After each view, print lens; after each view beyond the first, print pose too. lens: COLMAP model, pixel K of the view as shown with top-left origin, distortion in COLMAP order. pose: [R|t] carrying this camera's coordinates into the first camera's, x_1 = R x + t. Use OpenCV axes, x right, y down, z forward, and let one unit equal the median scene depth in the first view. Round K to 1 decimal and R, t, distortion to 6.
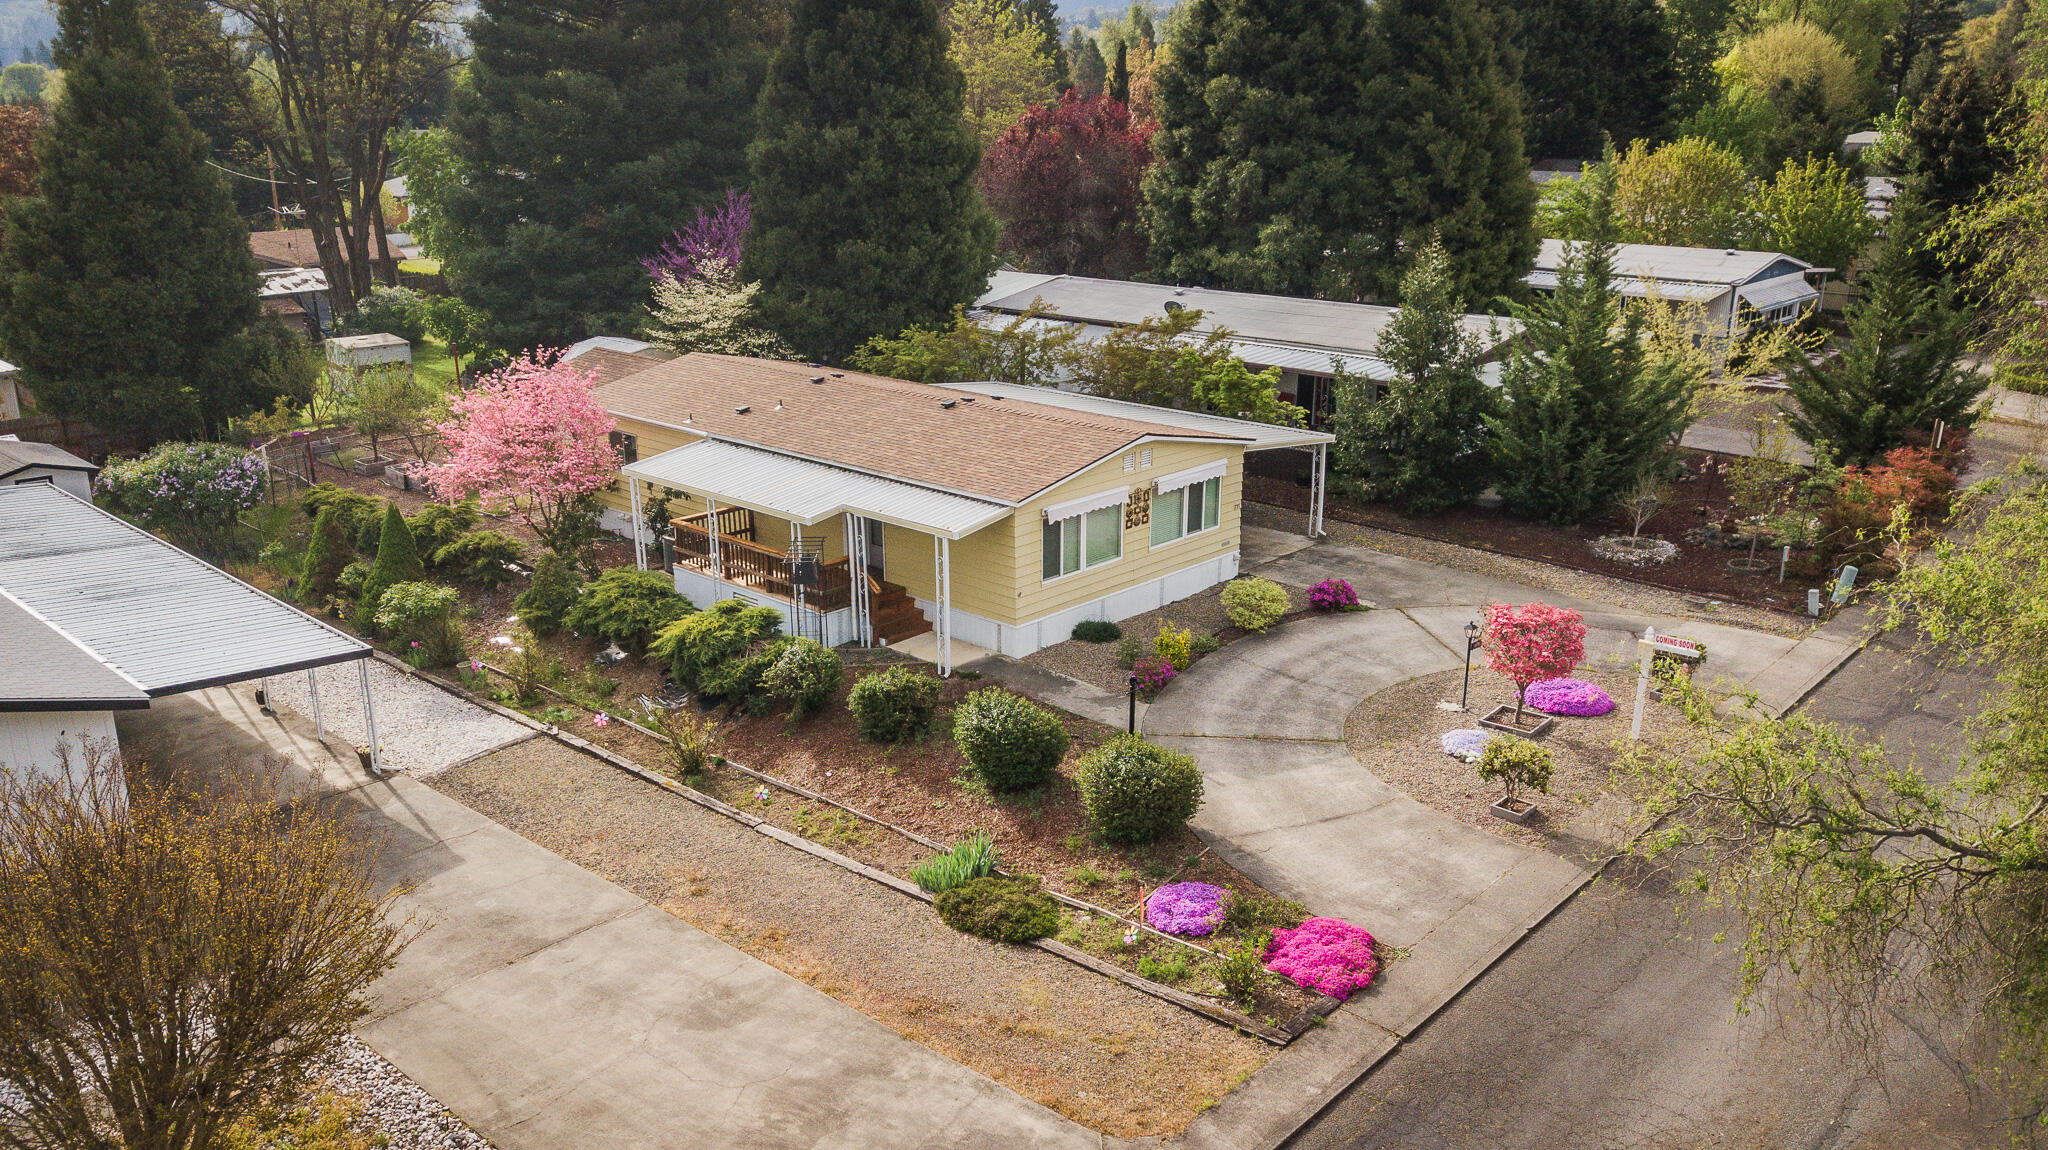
lens RADIAL K [[1578.0, 0, 1028.6], [0, 1578.0, 574.5], [0, 0, 1]] dist [0.014815, -0.004540]
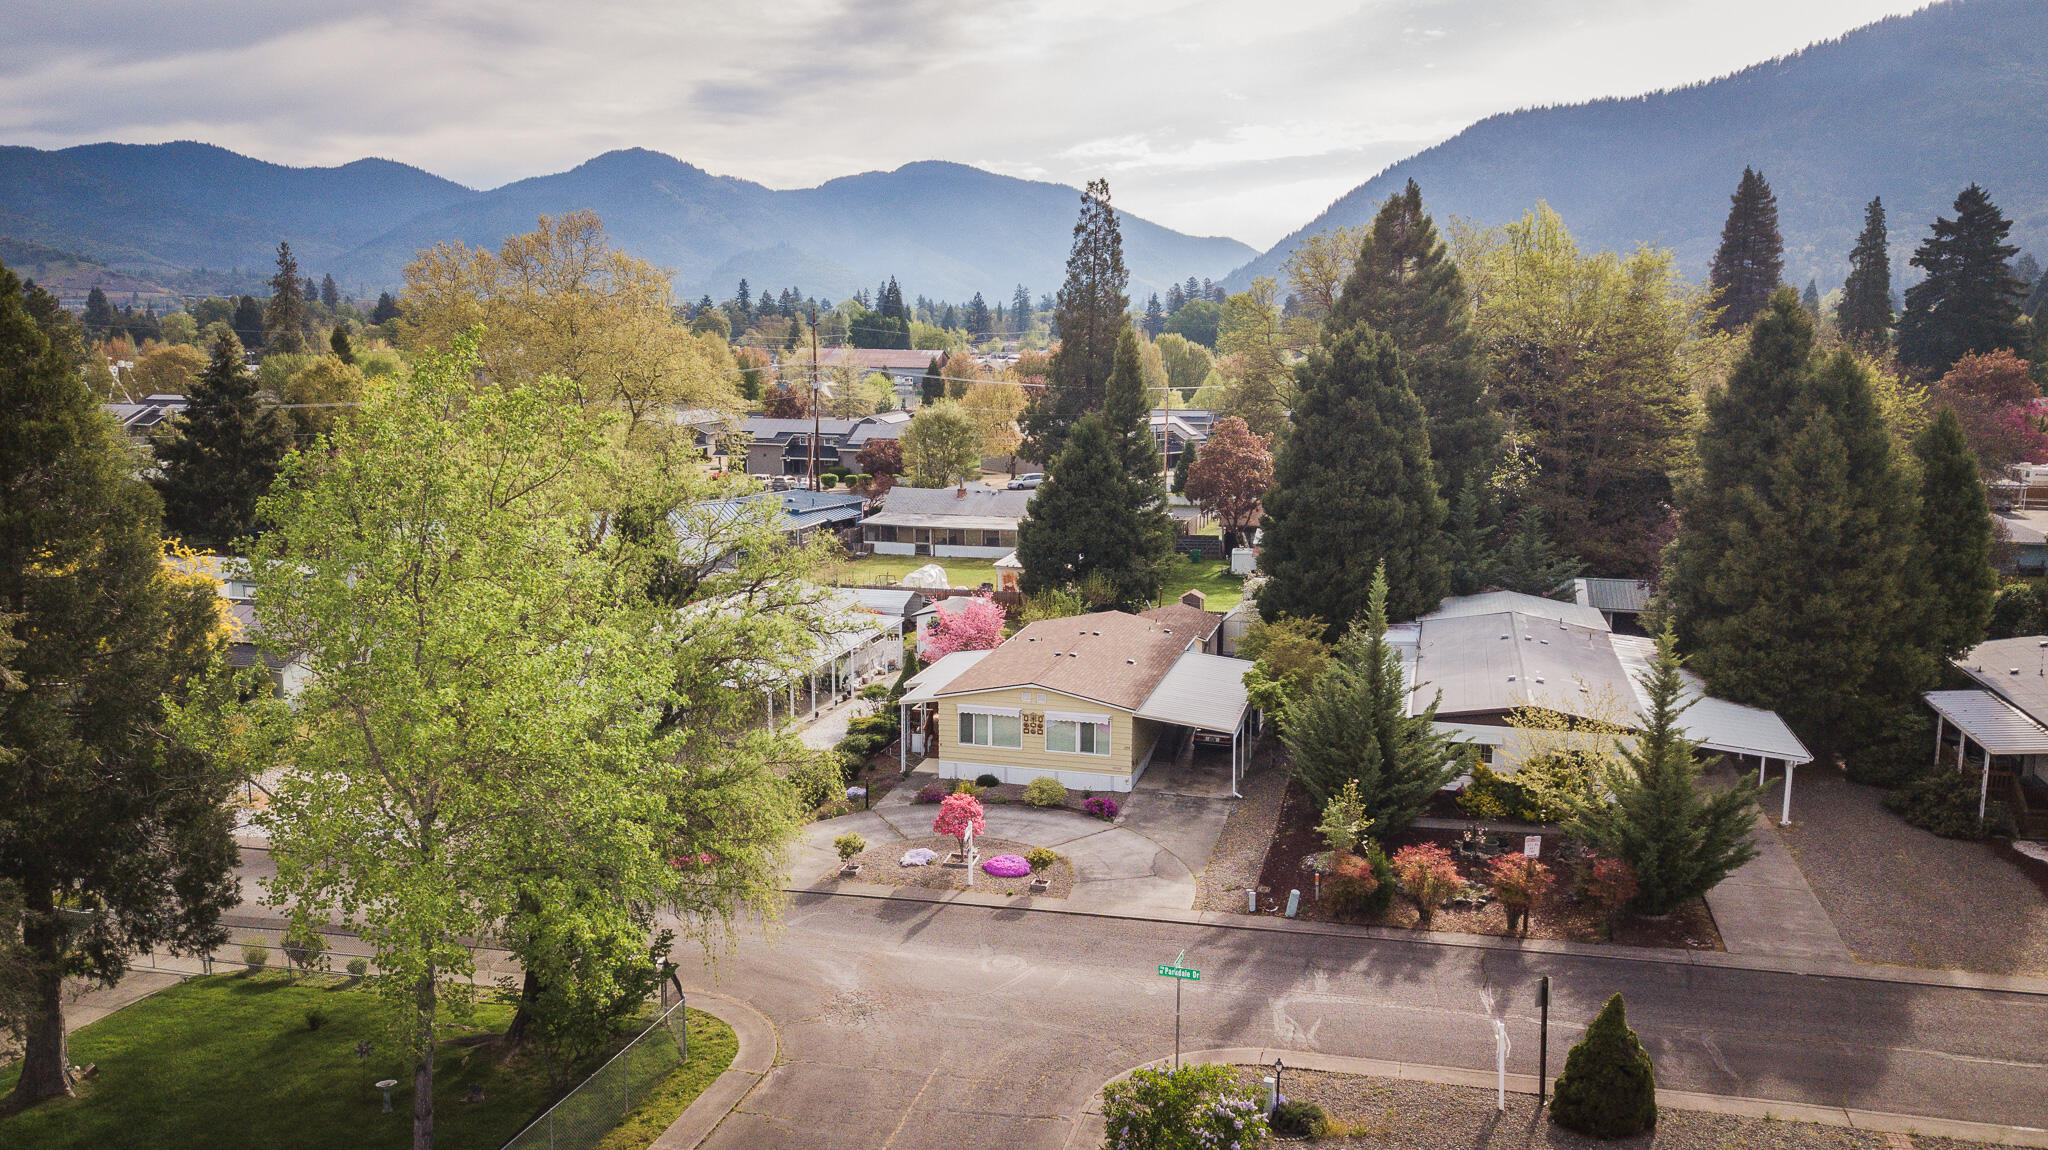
lens RADIAL K [[1578.0, 0, 1010.6], [0, 1578.0, 573.3], [0, 0, 1]] dist [0.014815, -0.004540]
pose [[0.456854, 0.143462, -0.877897, 1.657877], [-0.257092, 0.966087, 0.024083, -0.251688], [0.851580, 0.214698, 0.478244, 0.089790]]
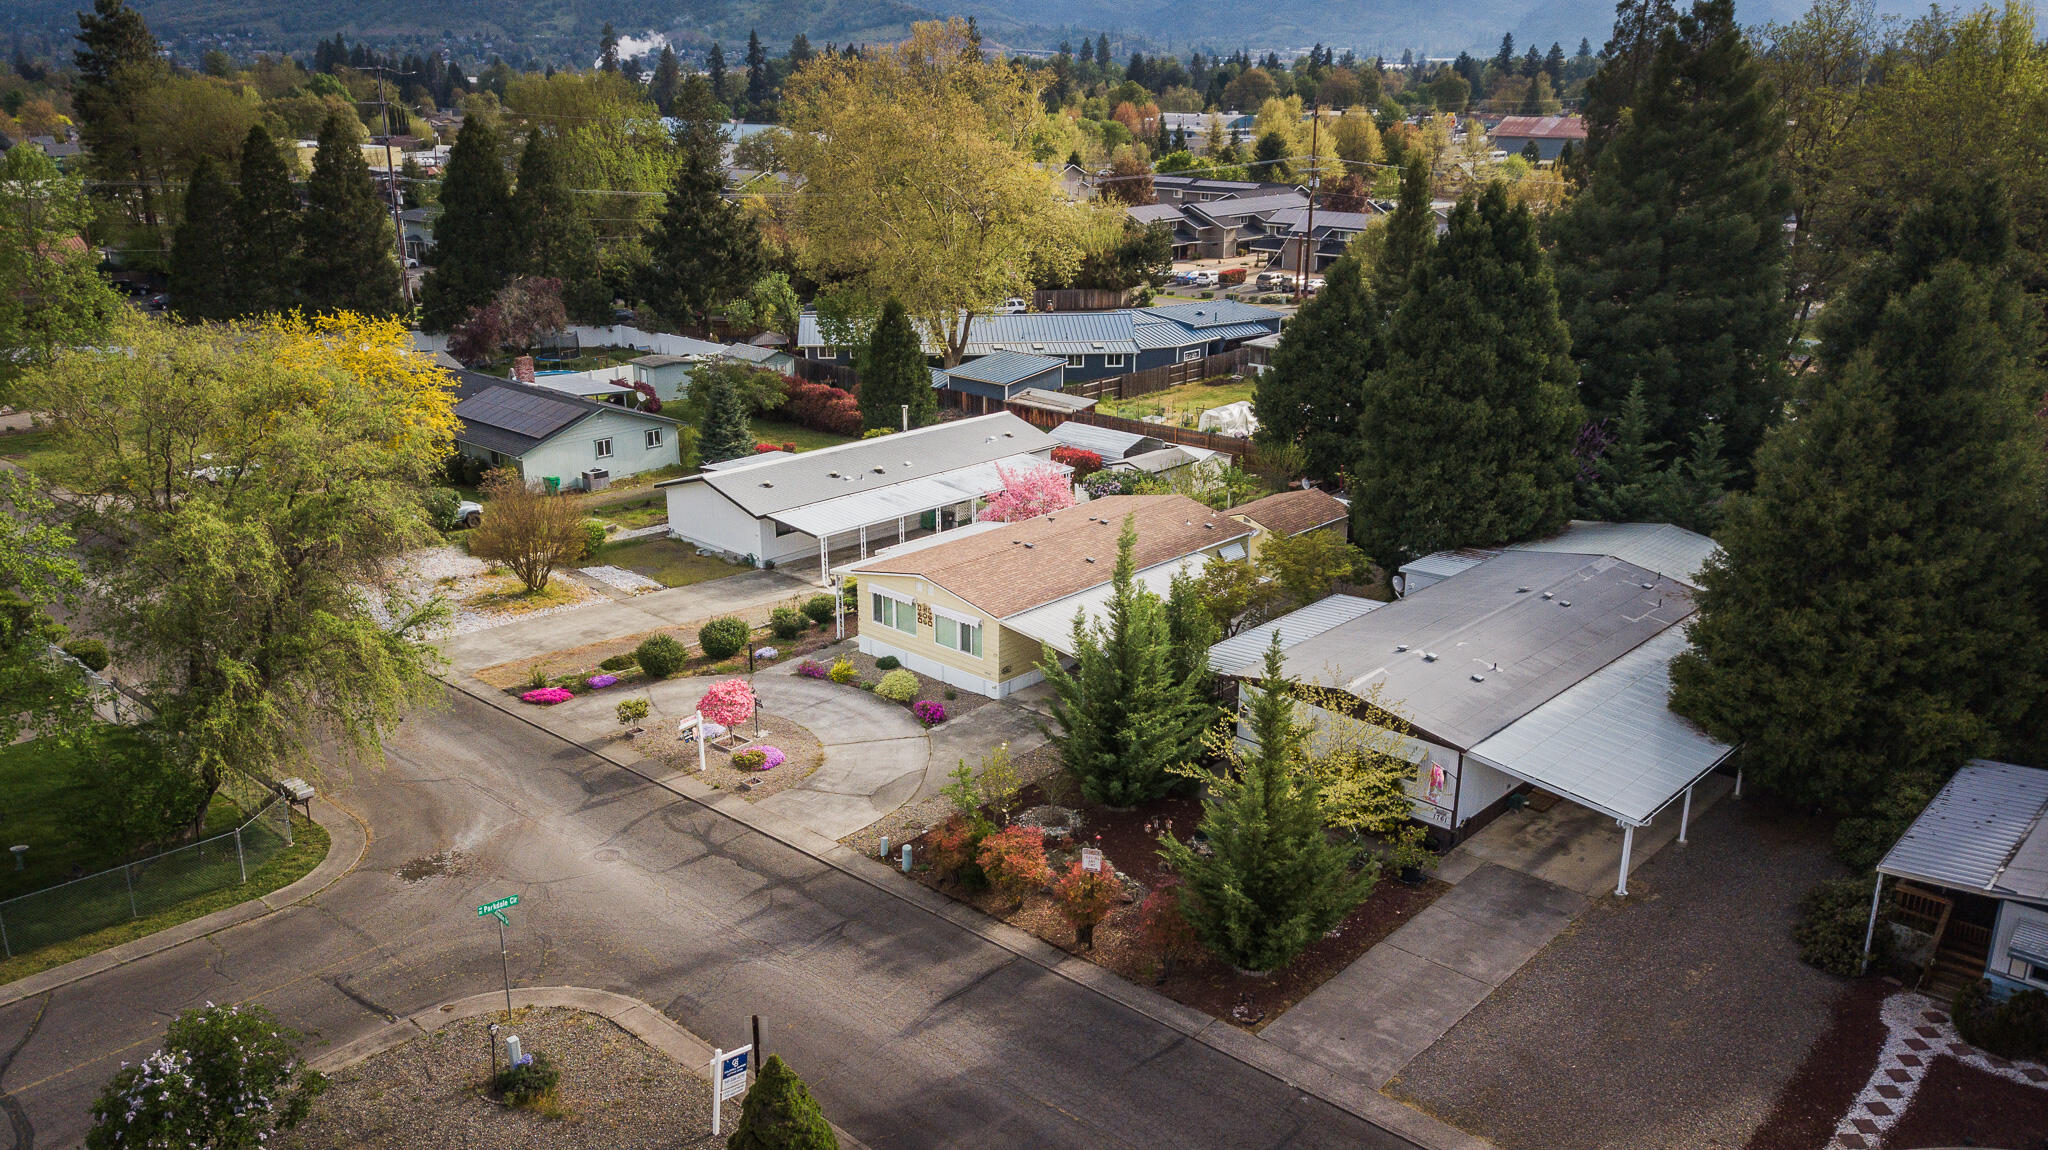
lens RADIAL K [[1578.0, 0, 1007.3], [0, 1578.0, 594.2], [0, 0, 1]] dist [0.014815, -0.004540]
pose [[-0.017754, 0.316710, -0.948356, 1.771581], [-0.286680, 0.907068, 0.308289, -0.646816], [0.957862, 0.277348, 0.074690, 0.985183]]
